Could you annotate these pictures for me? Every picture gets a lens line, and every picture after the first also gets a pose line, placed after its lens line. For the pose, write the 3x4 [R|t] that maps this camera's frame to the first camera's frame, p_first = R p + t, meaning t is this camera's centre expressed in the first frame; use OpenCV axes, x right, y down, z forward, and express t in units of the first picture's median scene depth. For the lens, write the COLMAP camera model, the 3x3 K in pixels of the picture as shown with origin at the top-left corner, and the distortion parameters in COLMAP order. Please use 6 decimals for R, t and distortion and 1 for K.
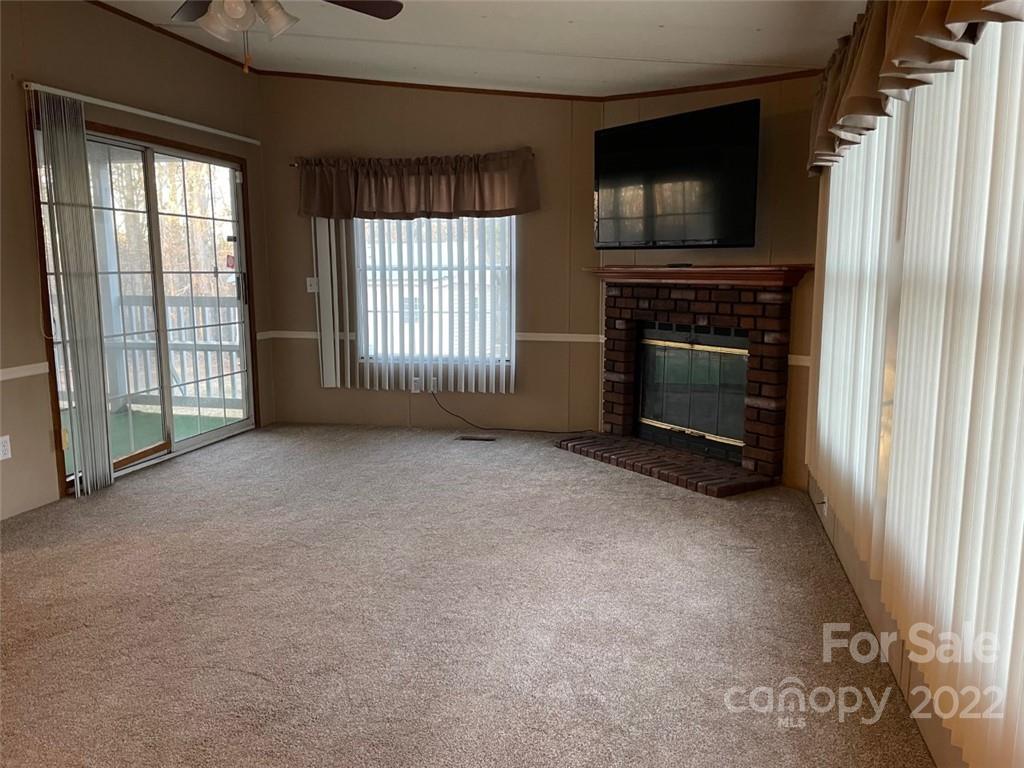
lens RADIAL K [[767.4, 0, 505.8], [0, 767.4, 389.2], [0, 0, 1]] dist [0.095532, -0.119344]
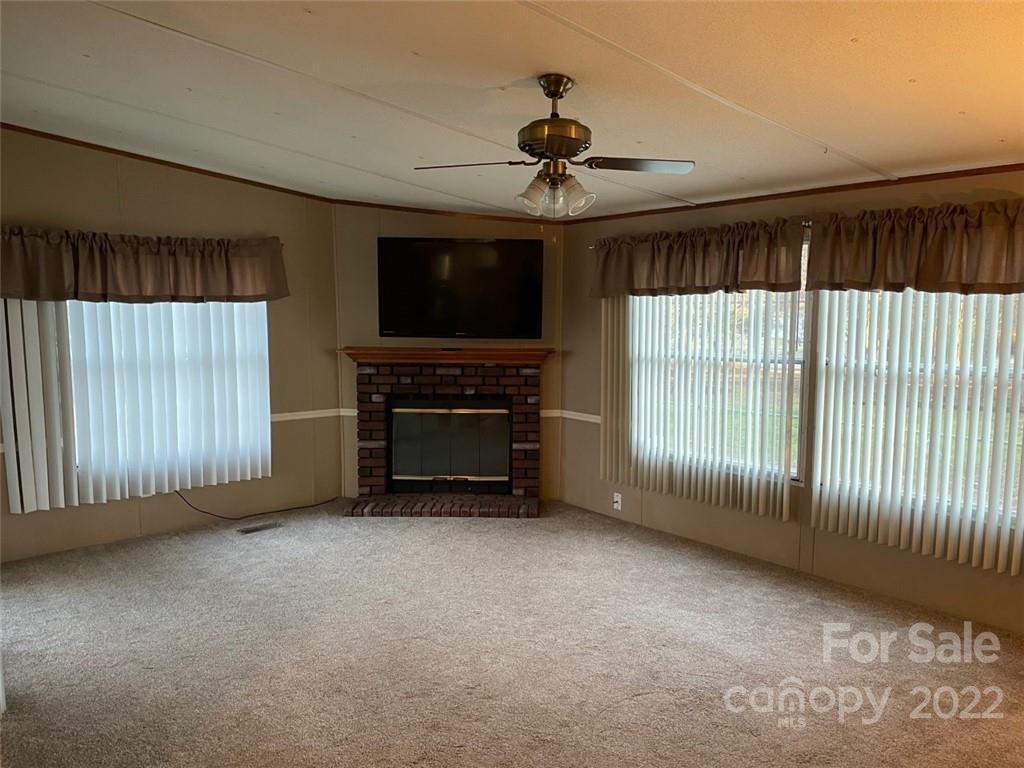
lens RADIAL K [[767.4, 0, 505.8], [0, 767.4, 389.2], [0, 0, 1]] dist [0.095532, -0.119344]
pose [[0.595279, -0.084970, 0.799014, -0.655386], [0.124050, 0.992190, 0.013094, -0.088587], [-0.793886, 0.091323, 0.601170, 0.152374]]
